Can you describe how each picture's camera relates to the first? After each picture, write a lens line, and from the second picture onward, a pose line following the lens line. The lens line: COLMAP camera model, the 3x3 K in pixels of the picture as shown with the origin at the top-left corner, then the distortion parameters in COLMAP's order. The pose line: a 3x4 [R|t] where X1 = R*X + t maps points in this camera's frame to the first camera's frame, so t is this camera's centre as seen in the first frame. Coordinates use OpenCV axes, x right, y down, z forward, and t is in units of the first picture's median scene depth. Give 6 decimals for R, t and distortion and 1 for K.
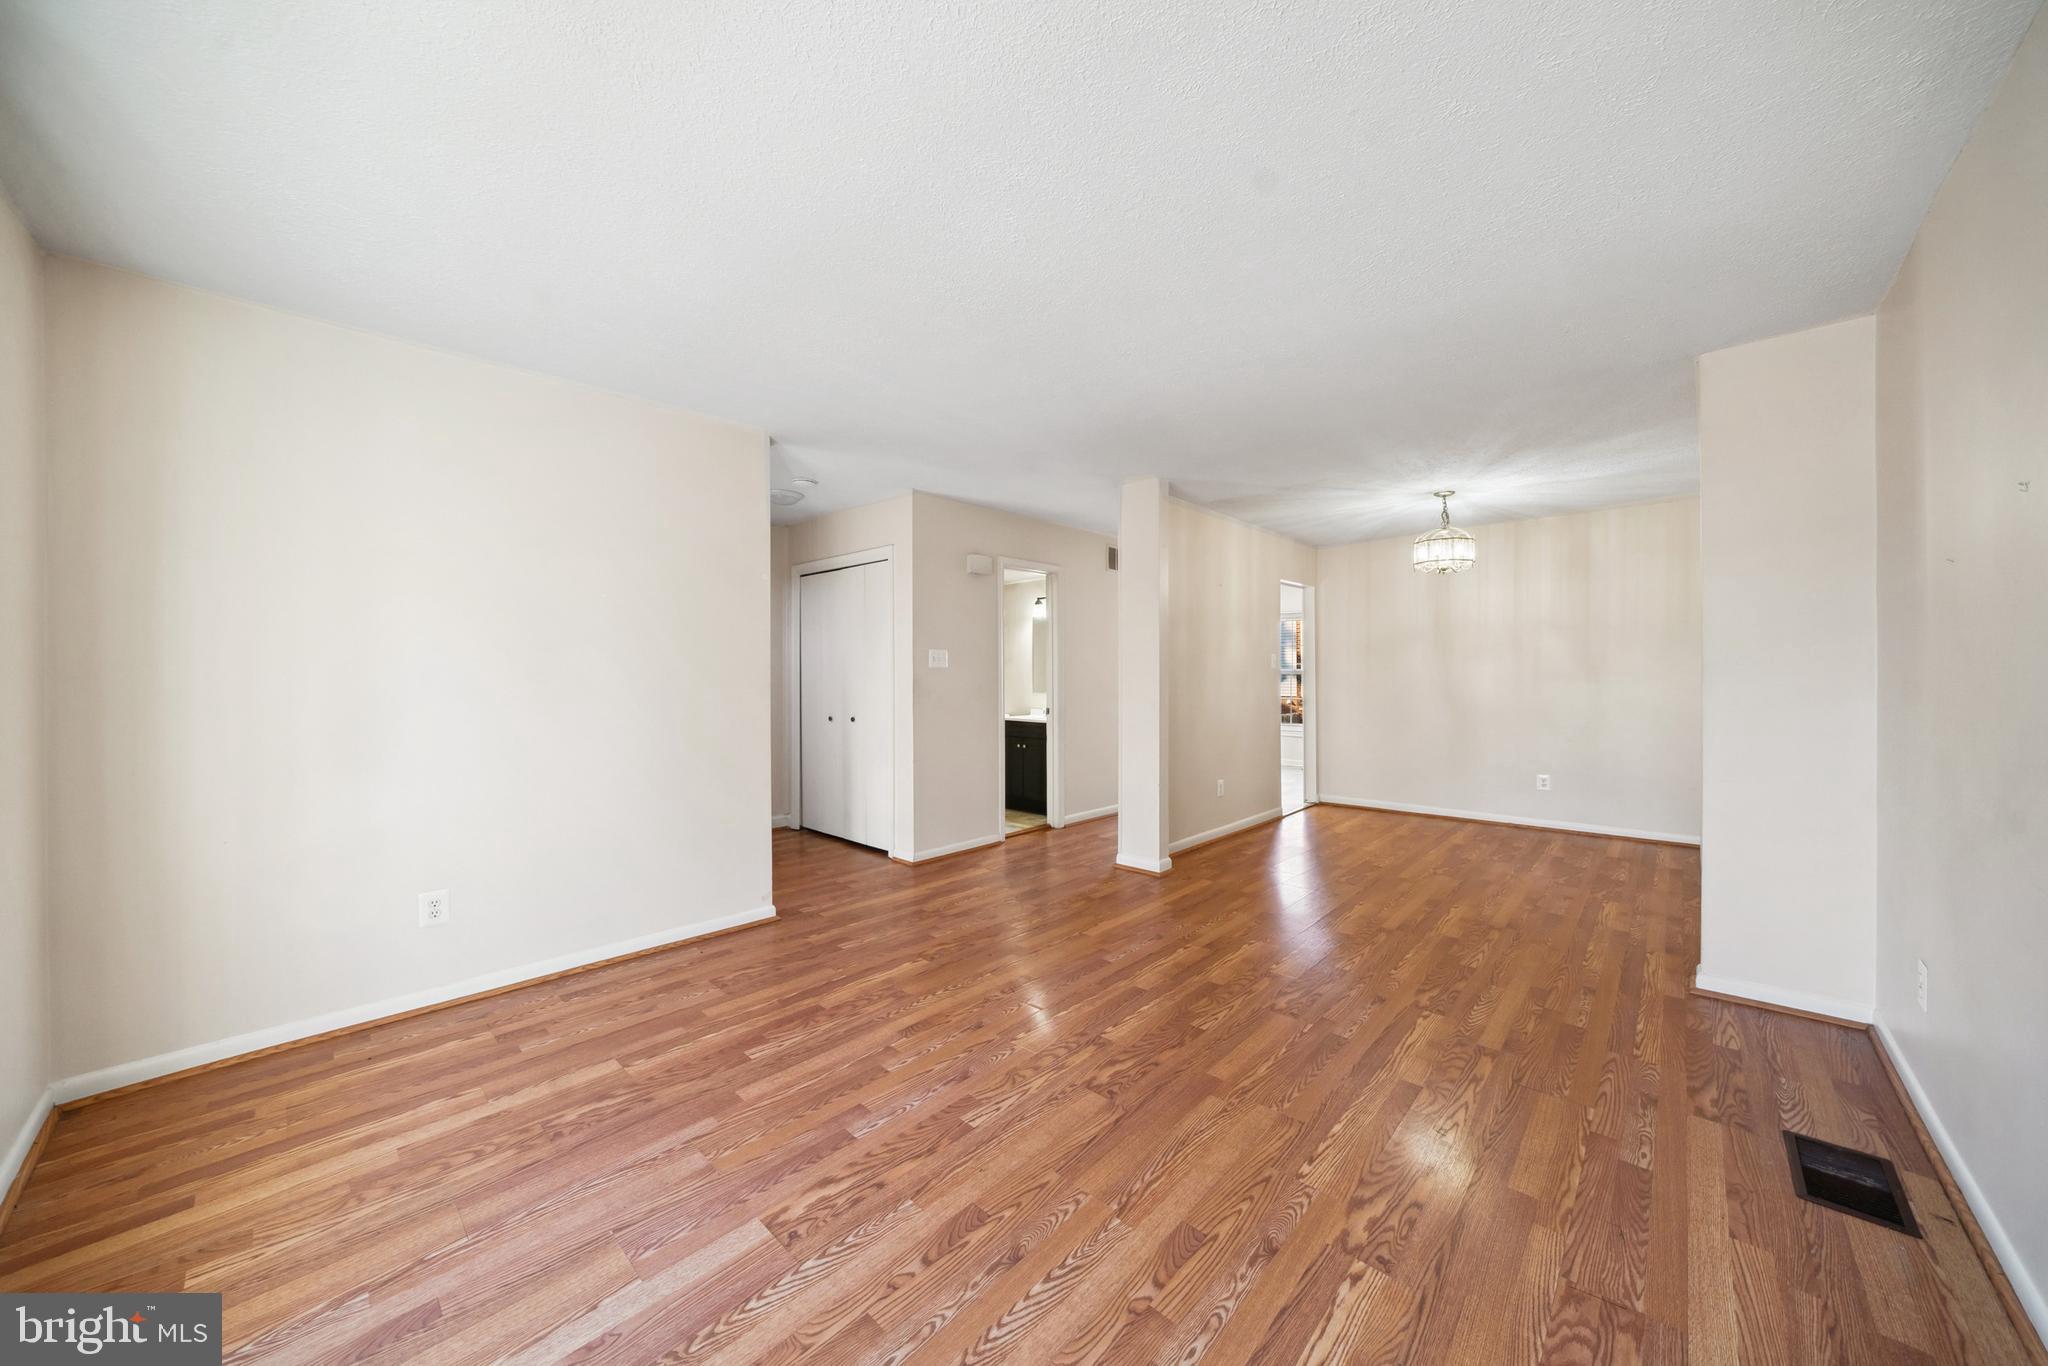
lens RADIAL K [[702.9, 0, 1016.1], [0, 702.9, 672.5], [0, 0, 1]] dist [-0.005699, -0.000111]
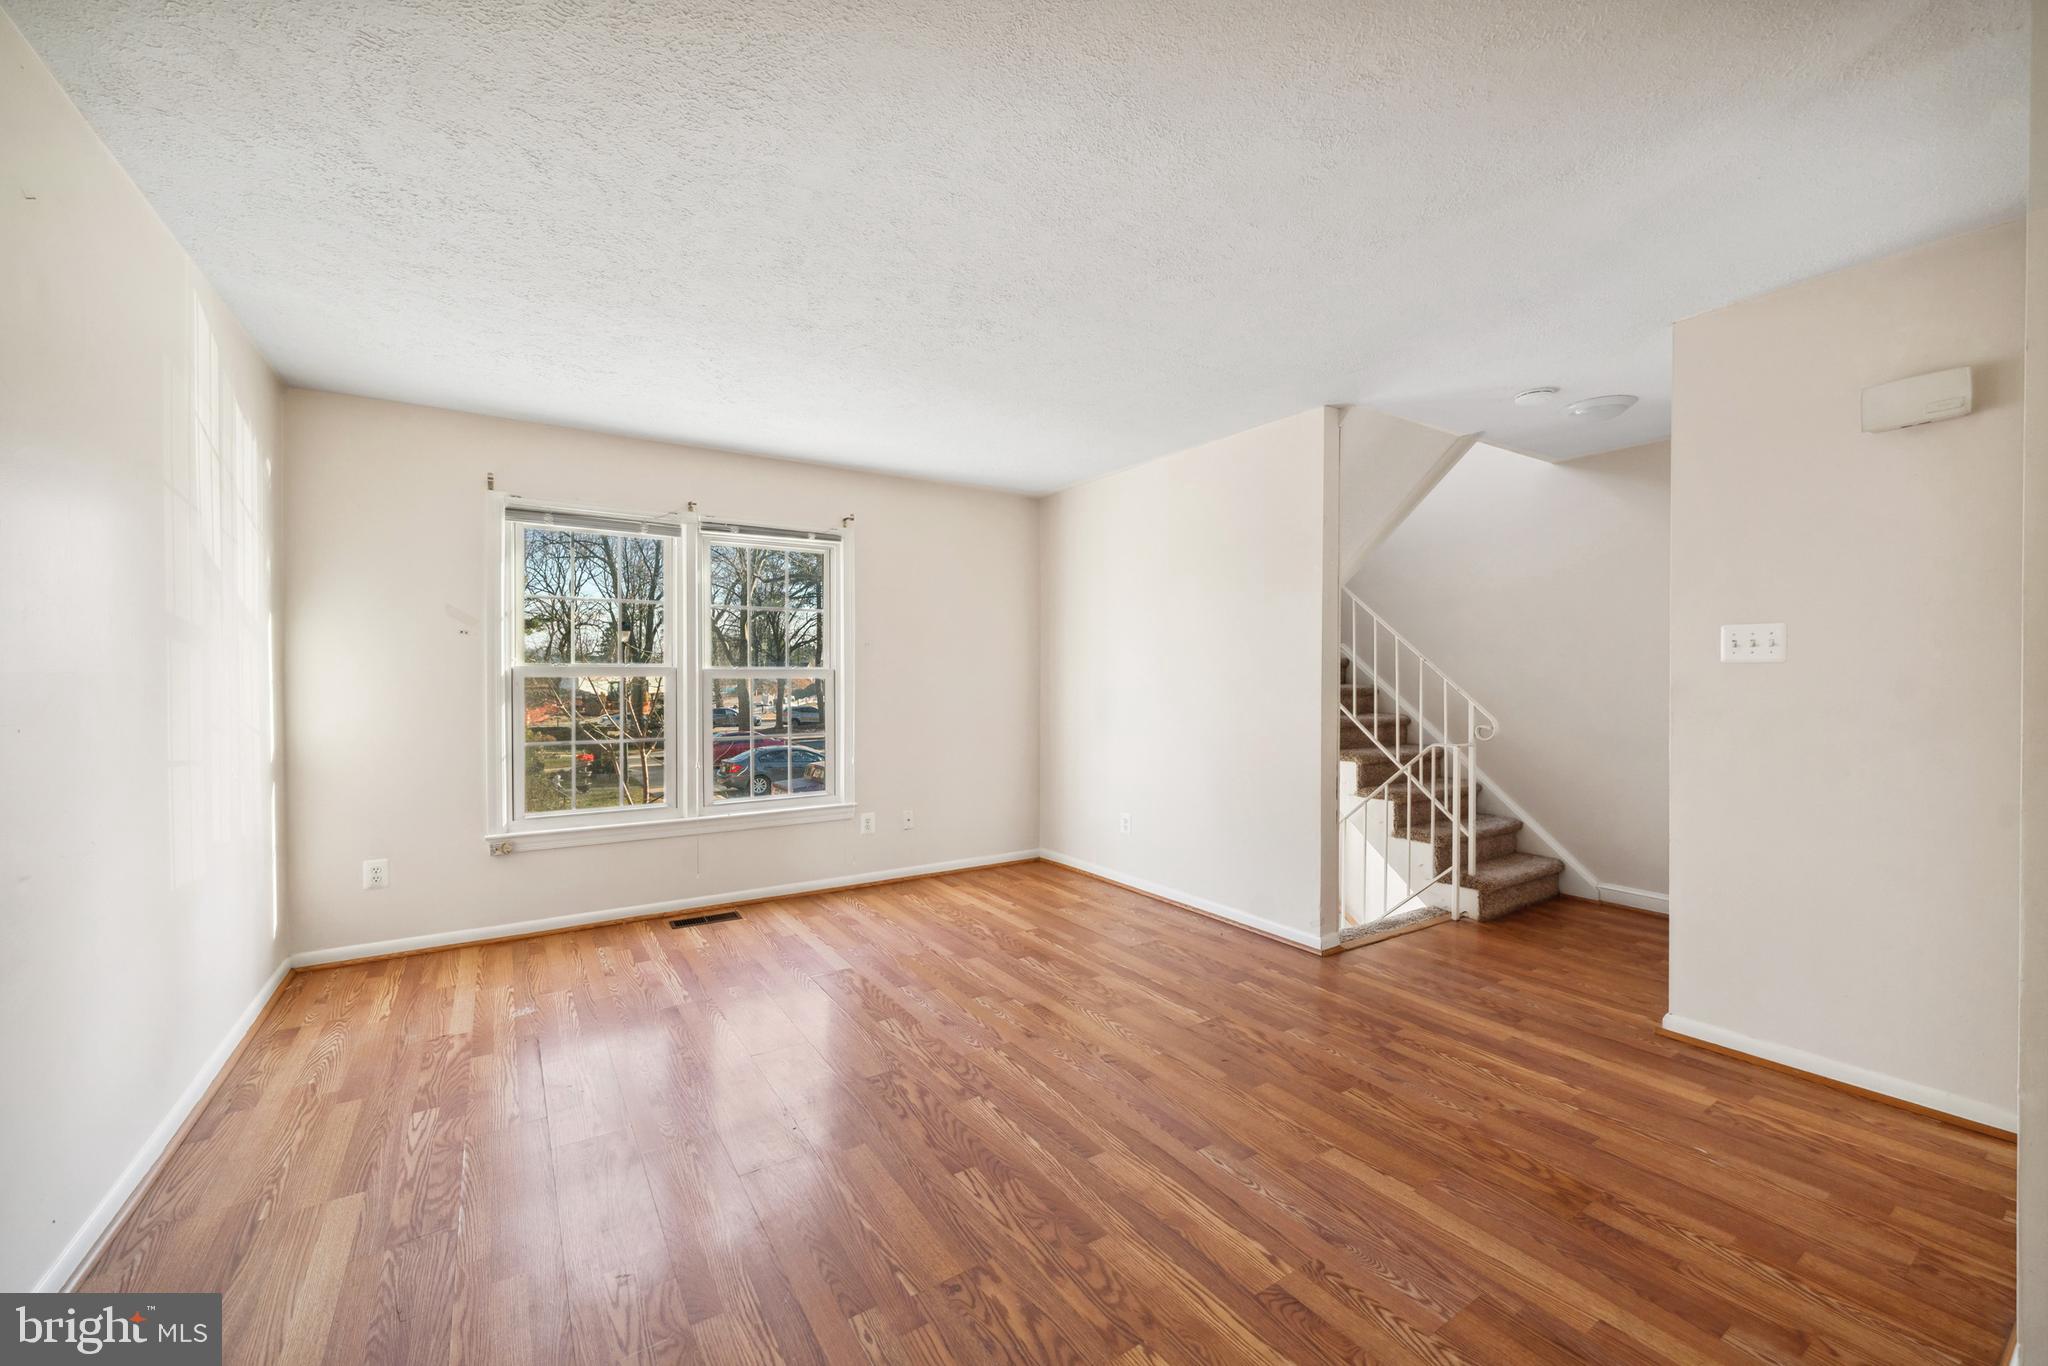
lens RADIAL K [[797.5, 0, 1016.0], [0, 797.5, 687.3], [0, 0, 1]] dist [-0.001596, -0.000017]
pose [[-0.230407, 0.015429, -0.972972, 1.089994], [0.004700, 0.999880, 0.014743, -0.000043], [0.973083, -0.001176, -0.230452, 1.311015]]
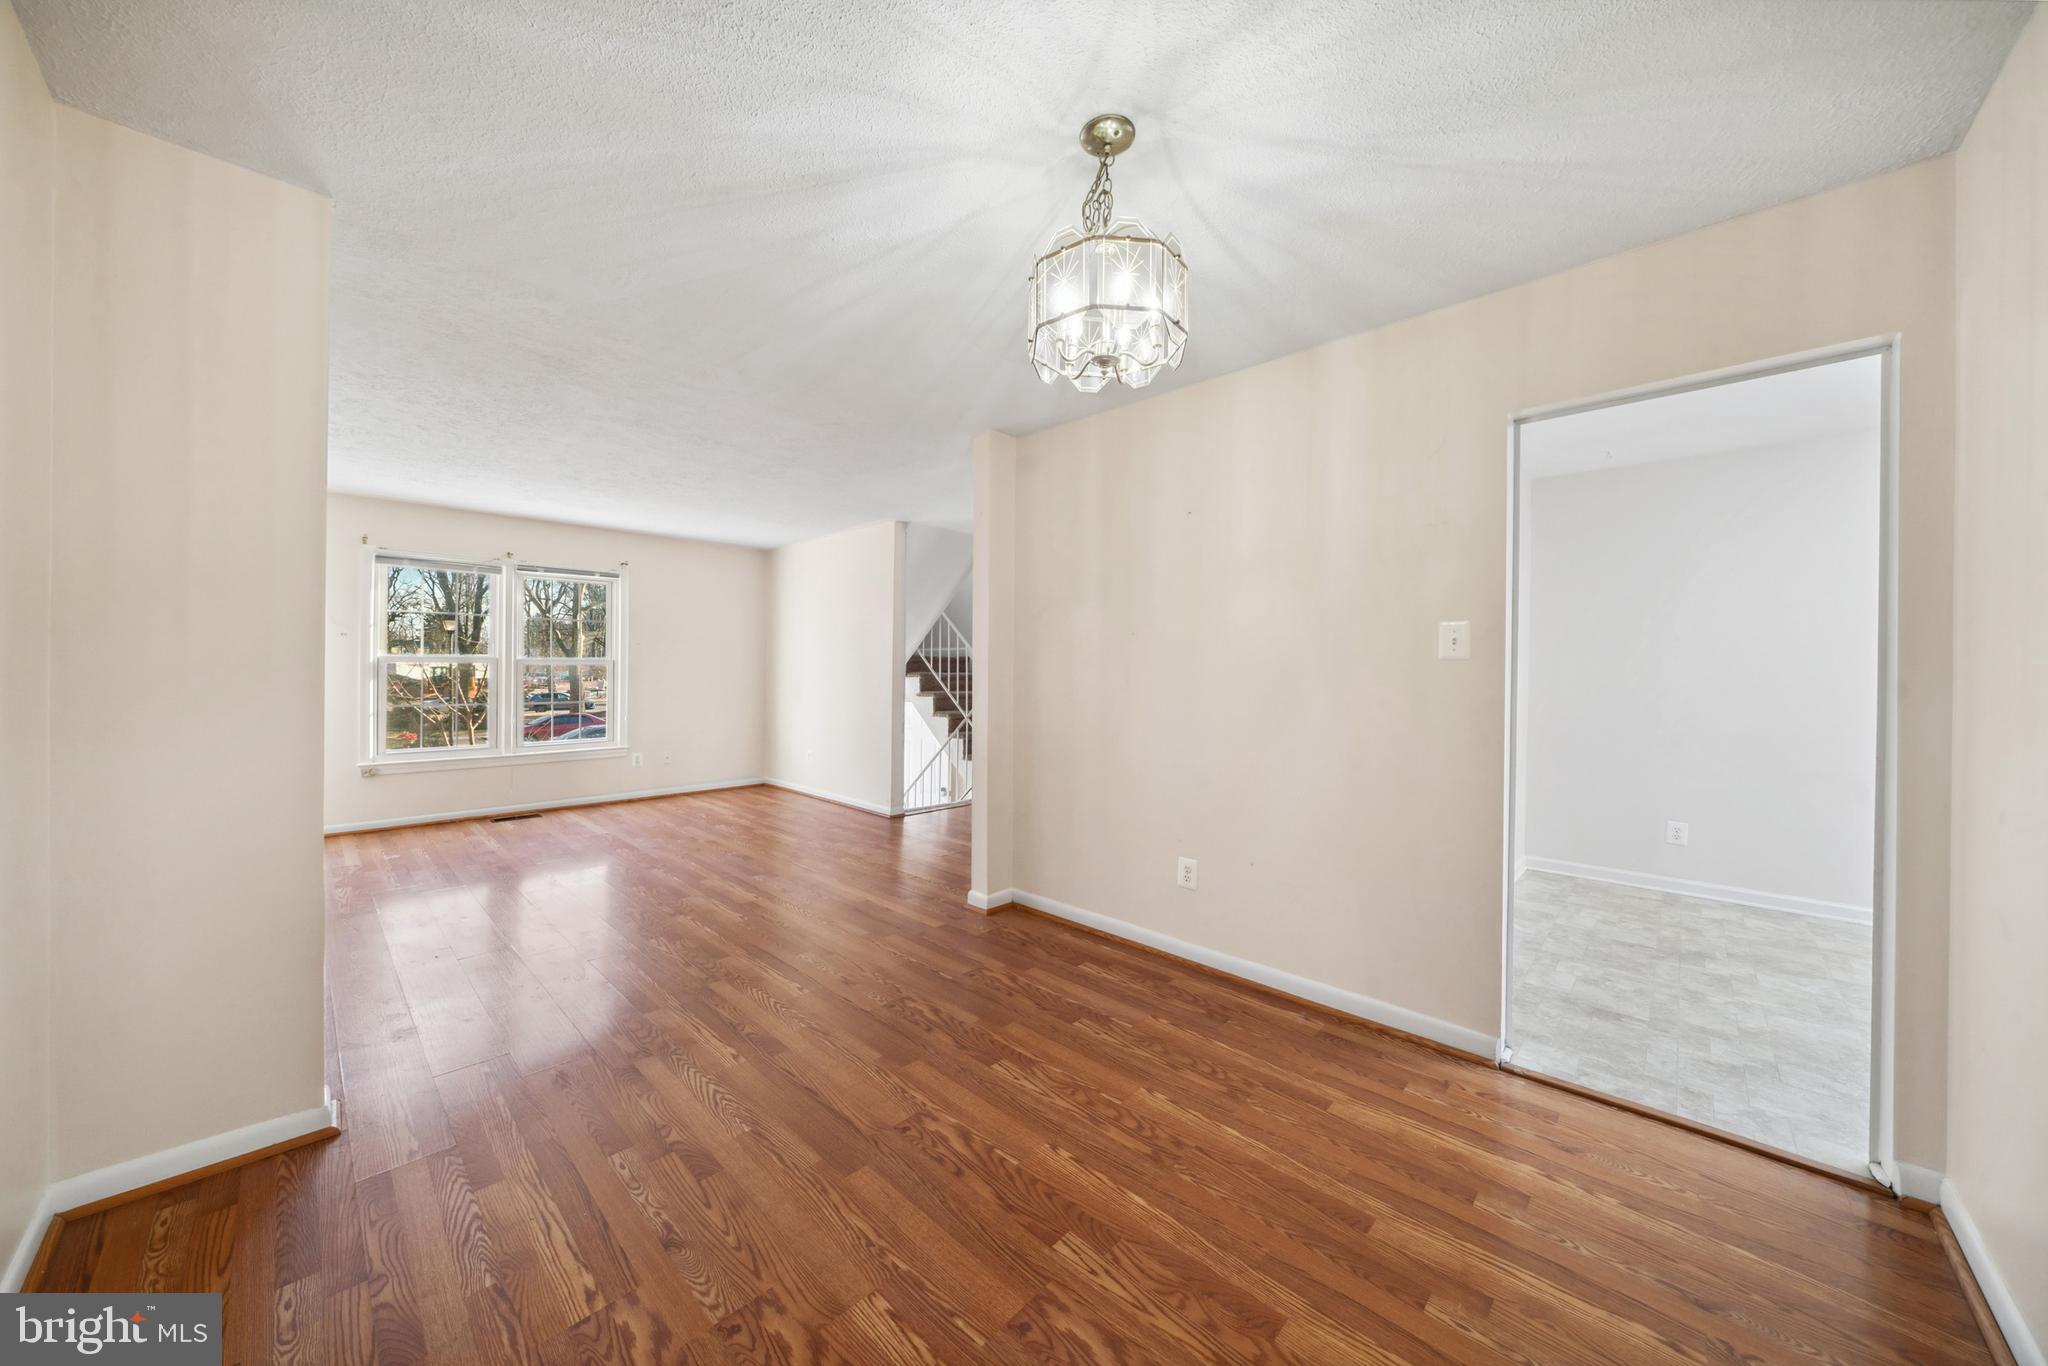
lens RADIAL K [[702.9, 0, 1016.1], [0, 702.9, 672.5], [0, 0, 1]] dist [-0.005699, -0.000111]
pose [[-0.006699, 0.009555, -0.999932, 1.954942], [-0.005508, 0.999939, 0.009592, -0.003551], [0.999962, 0.005572, -0.006646, 1.981199]]
